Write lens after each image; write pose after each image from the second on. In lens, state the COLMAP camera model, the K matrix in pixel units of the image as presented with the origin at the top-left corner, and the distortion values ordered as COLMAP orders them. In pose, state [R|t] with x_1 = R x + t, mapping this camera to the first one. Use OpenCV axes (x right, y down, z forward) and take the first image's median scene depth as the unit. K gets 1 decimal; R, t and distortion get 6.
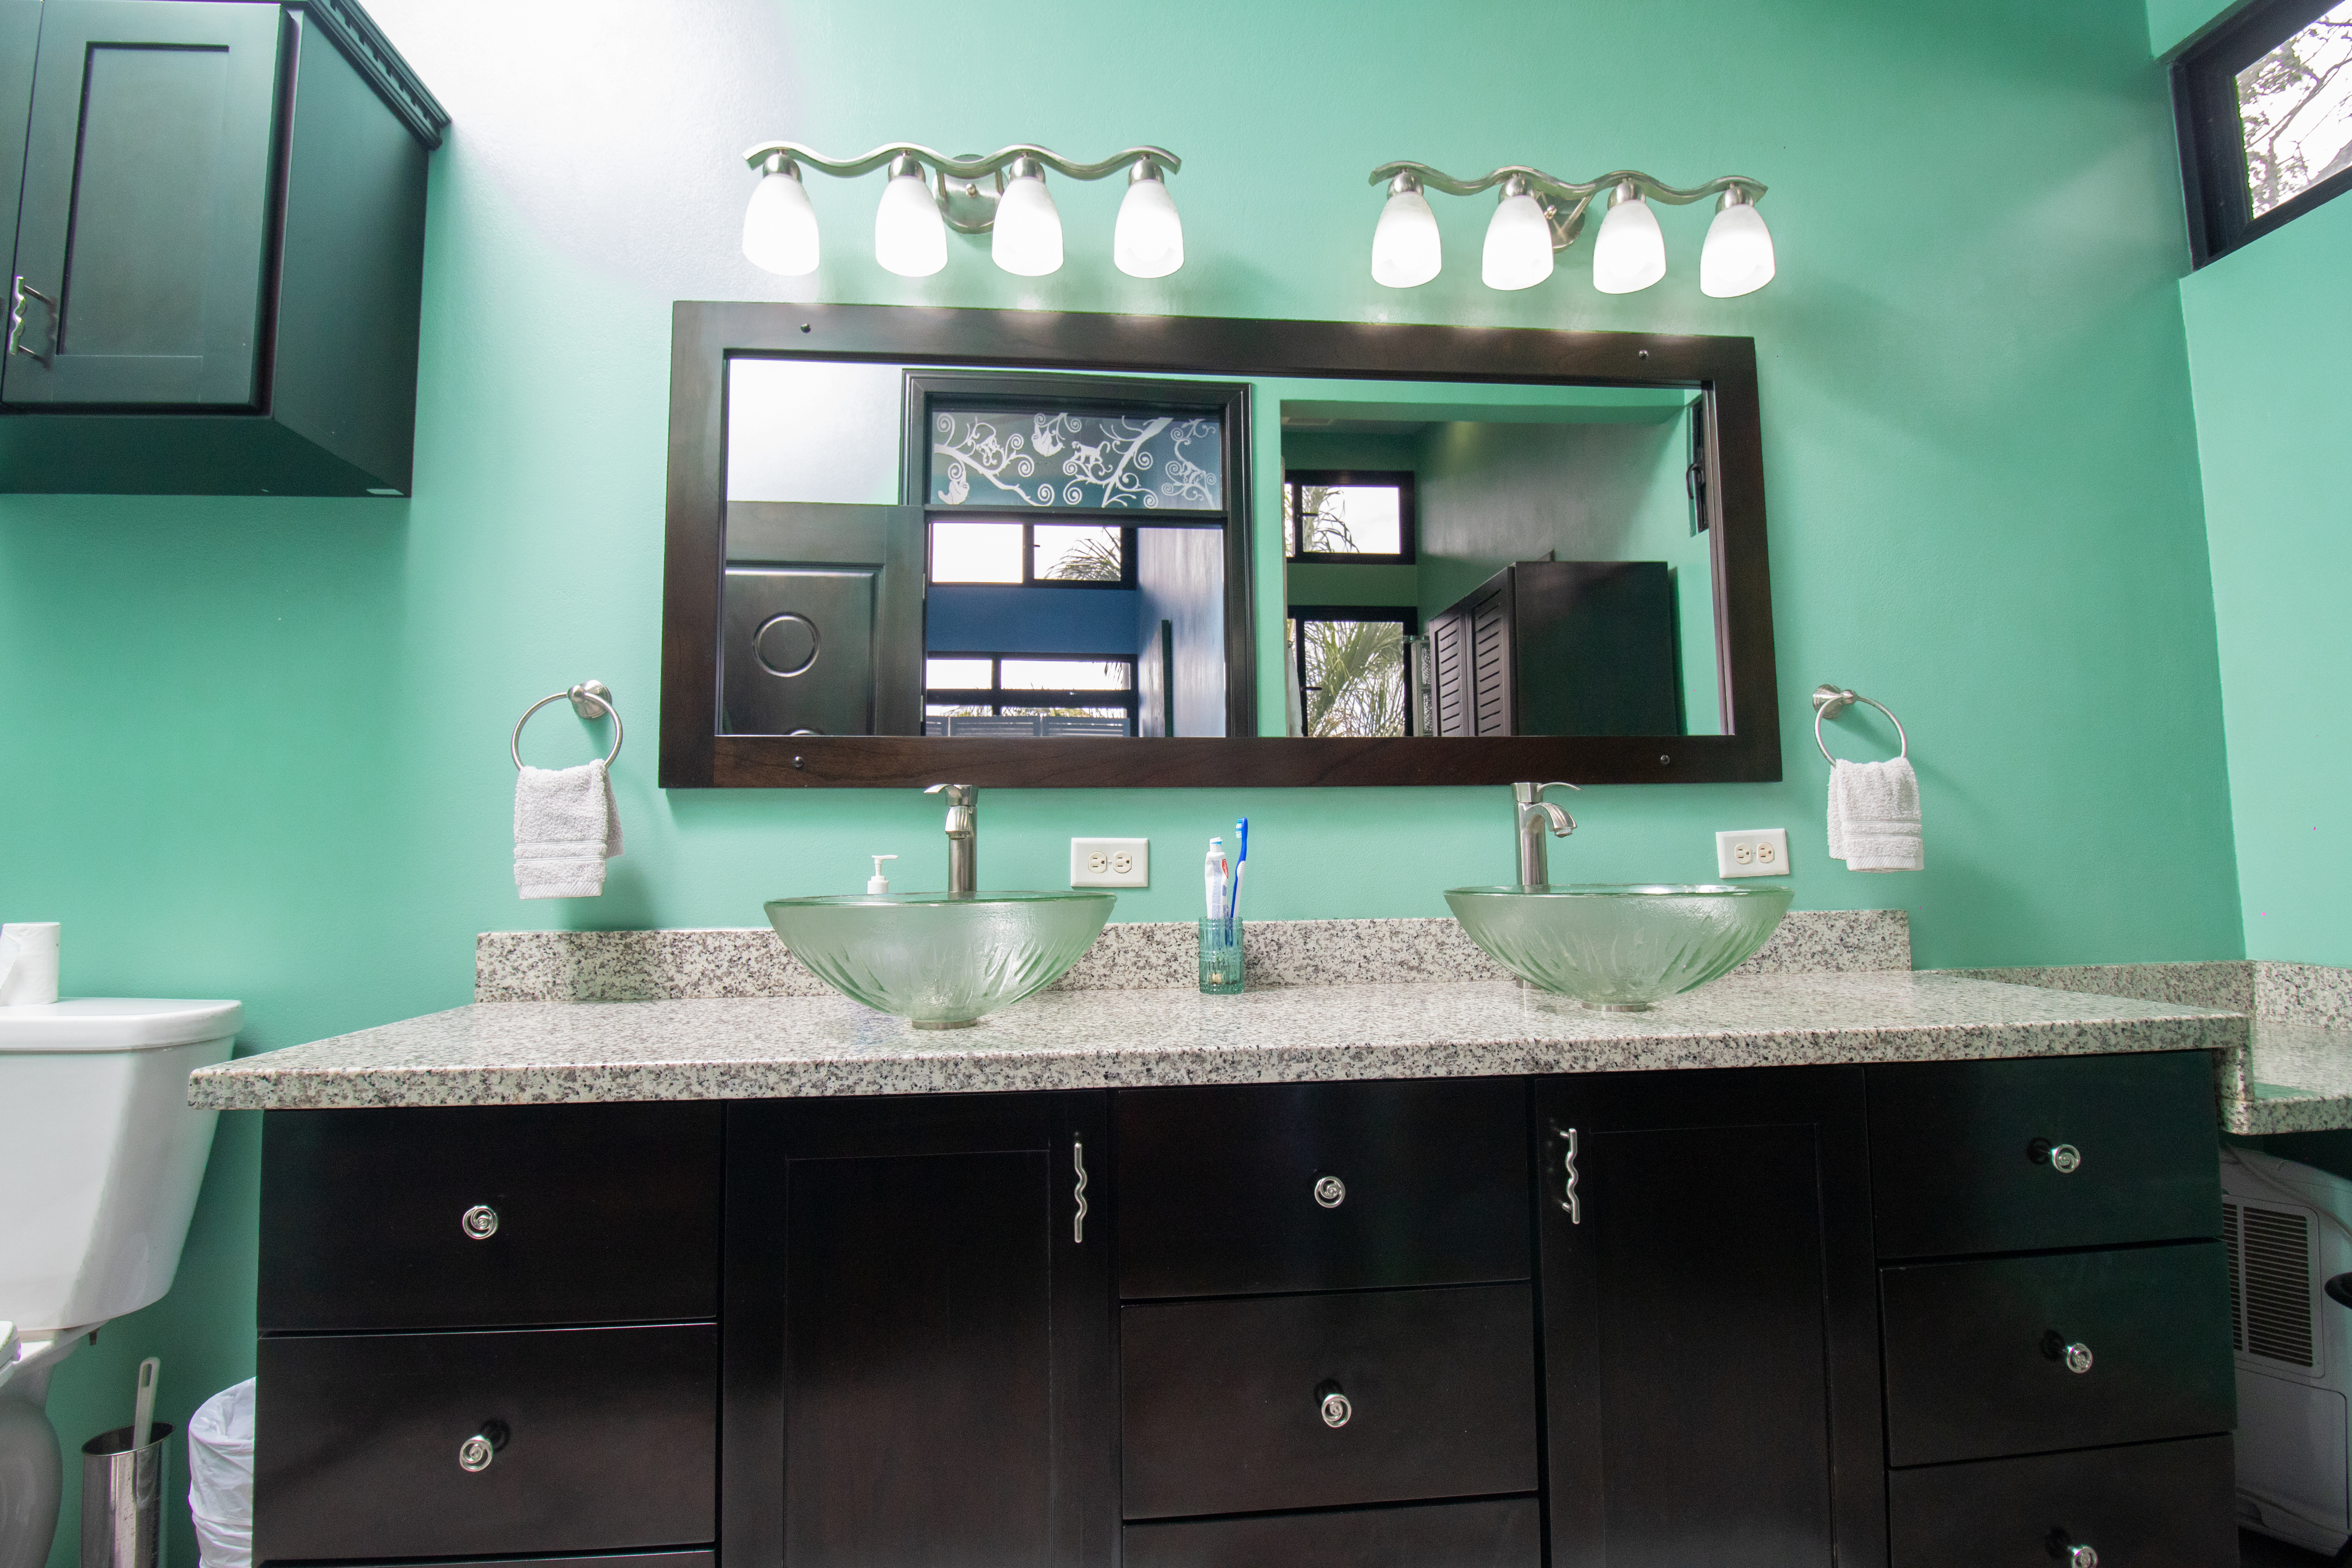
lens RADIAL K [[1074.3, 0, 1176.1], [0, 1074.3, 864.6], [0, 0, 1]] dist [-0.012718, 0.000320]
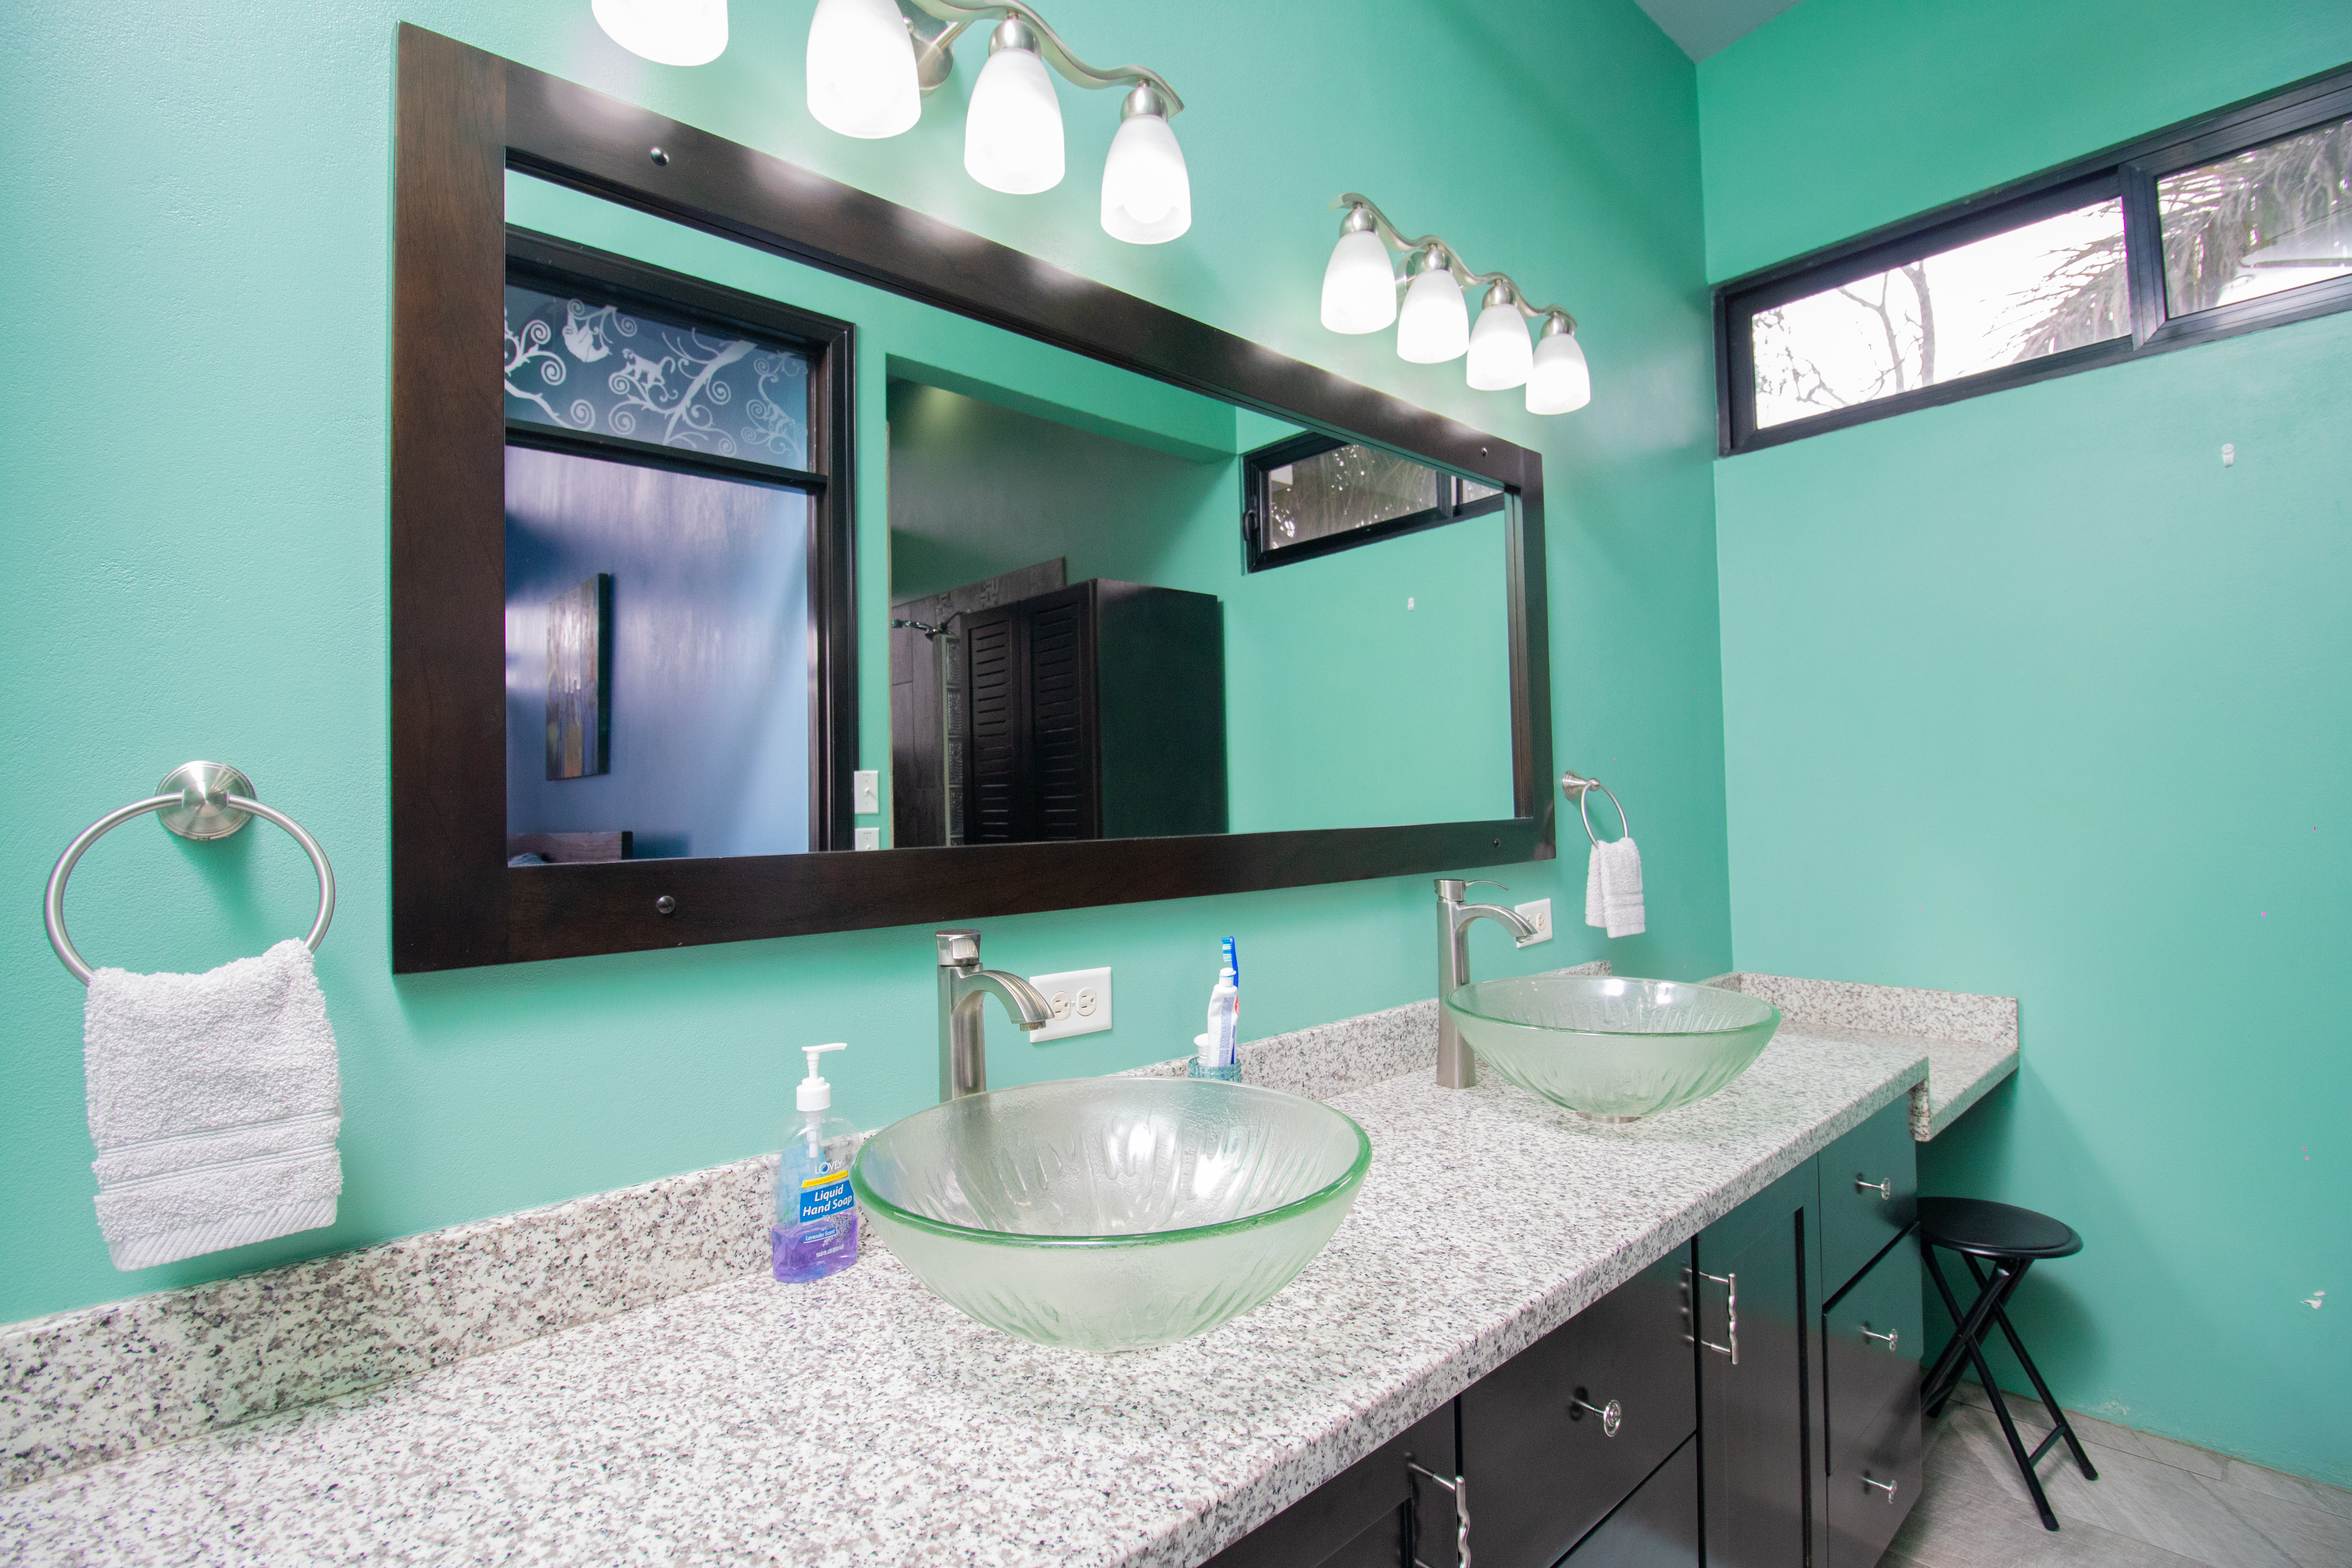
lens RADIAL K [[1090.9, 0, 1174.3], [0, 1090.9, 838.6], [0, 0, 1]] dist [-0.012734, -0.007467]
pose [[0.811241, -0.024423, 0.584201, -0.475264], [0.013390, 0.999641, 0.023197, -0.143763], [-0.584558, -0.010996, 0.811277, 0.350969]]
